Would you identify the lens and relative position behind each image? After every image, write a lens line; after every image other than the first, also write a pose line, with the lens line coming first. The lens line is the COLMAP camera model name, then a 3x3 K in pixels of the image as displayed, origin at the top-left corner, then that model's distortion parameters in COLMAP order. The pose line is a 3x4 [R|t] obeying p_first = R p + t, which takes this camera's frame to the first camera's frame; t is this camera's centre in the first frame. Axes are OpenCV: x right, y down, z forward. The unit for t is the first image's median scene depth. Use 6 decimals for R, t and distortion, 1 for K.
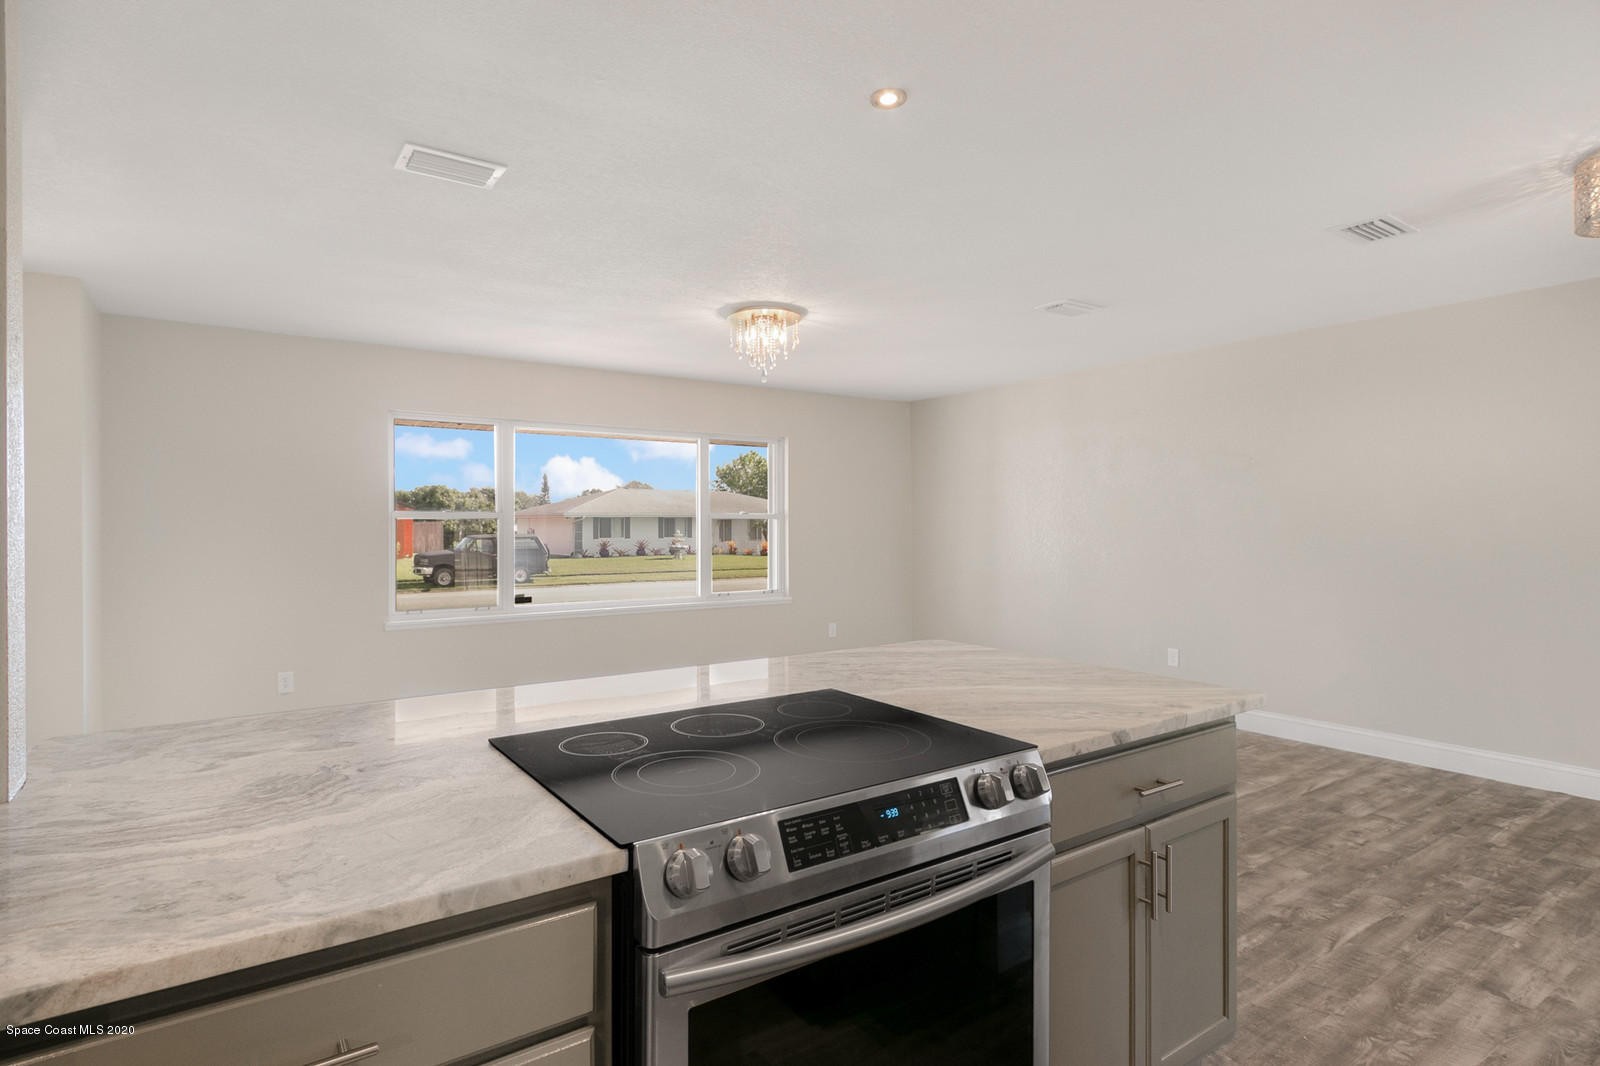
lens RADIAL K [[827.7, 0, 795.2], [0, 827.7, 527.1], [0, 0, 1]] dist [0.001961, -0.000767]
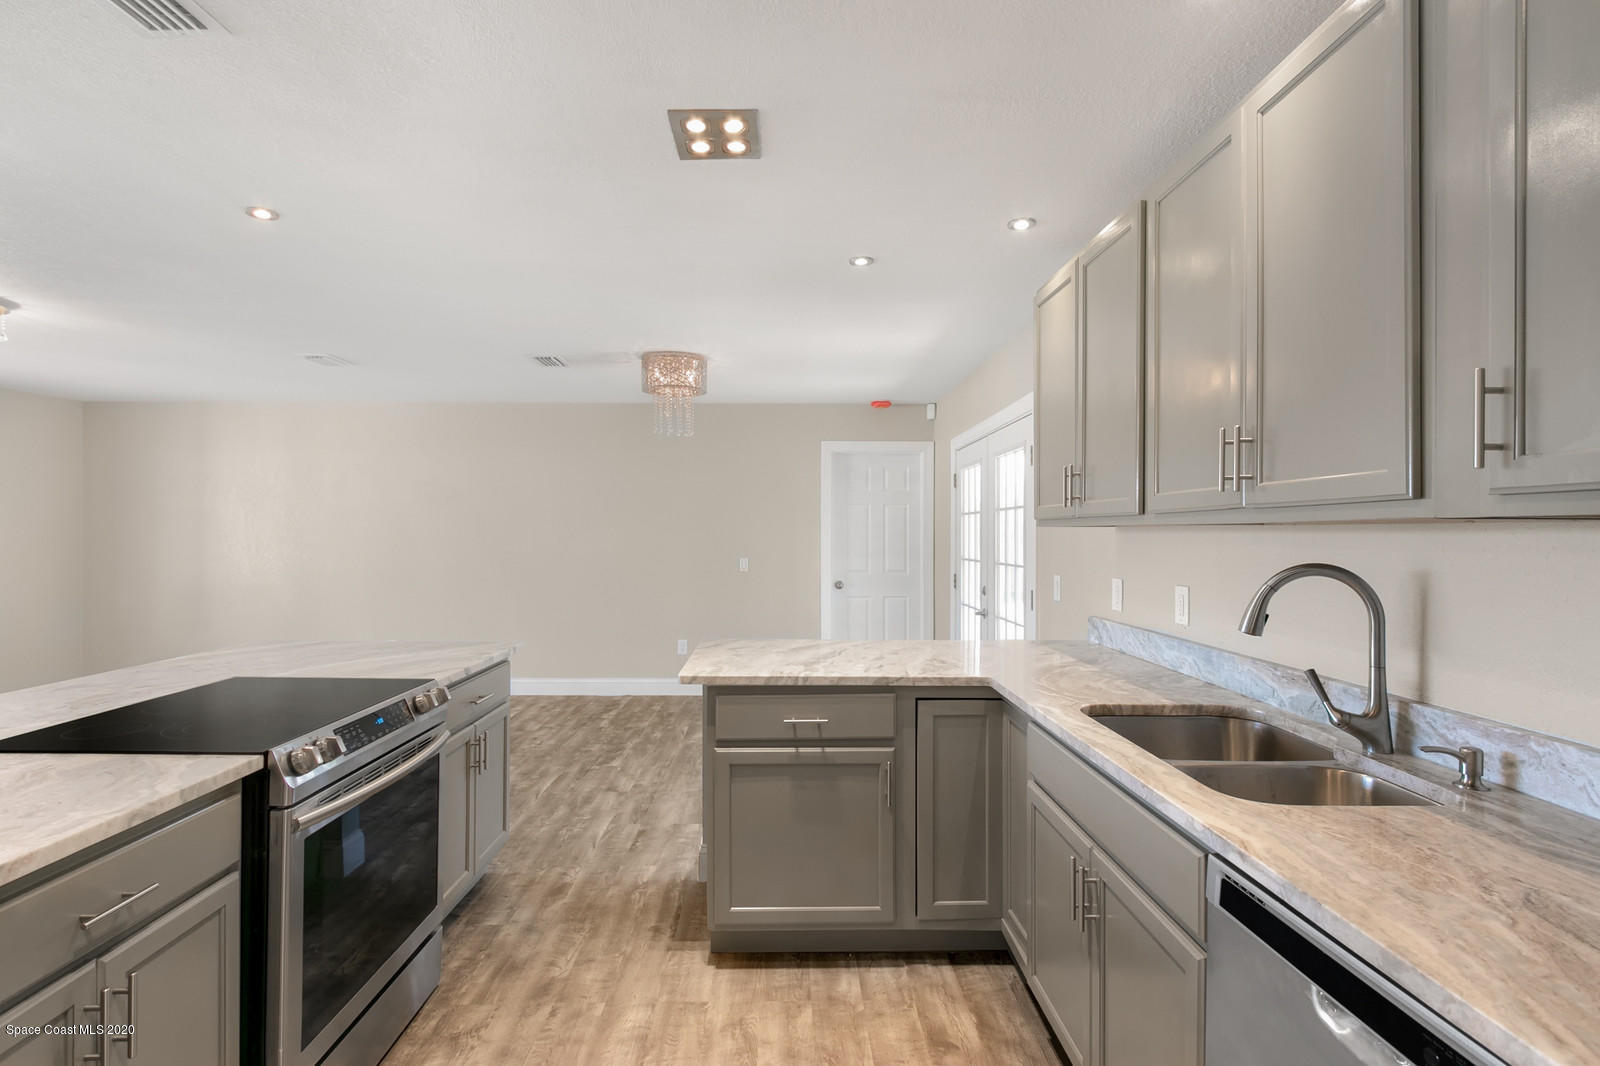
lens RADIAL K [[769.7, 0, 779.7], [0, 769.7, 532.8], [0, 0, 1]] dist [0.002566, -0.000328]
pose [[0.570165, 0.006191, 0.821507, -0.334975], [-0.002743, 0.999980, -0.005632, -0.018083], [-0.821525, 0.000958, 0.570171, -0.274462]]
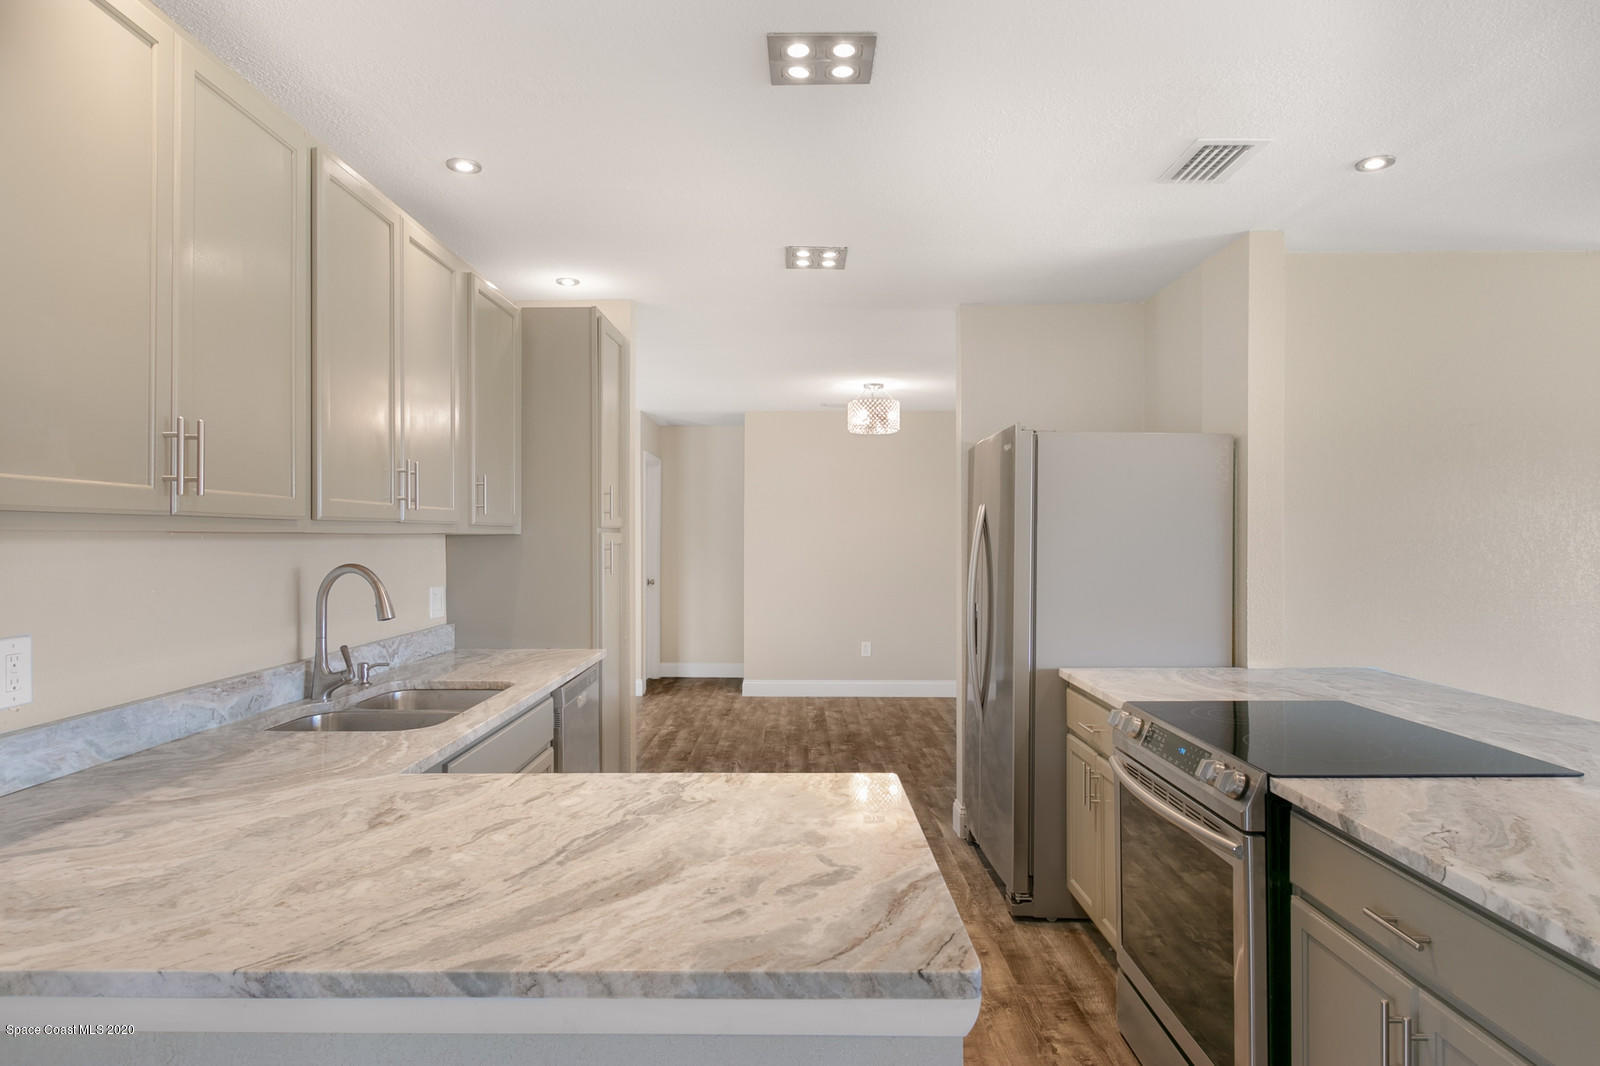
lens RADIAL K [[916.7, 0, 783.5], [0, 916.7, 523.8], [0, 0, 1]] dist [0.006134, 0.000813]
pose [[-0.583408, -0.007942, -0.812140, 0.907185], [-0.000850, 0.999958, -0.009168, -0.031985], [0.812179, -0.004658, -0.583390, 0.643814]]
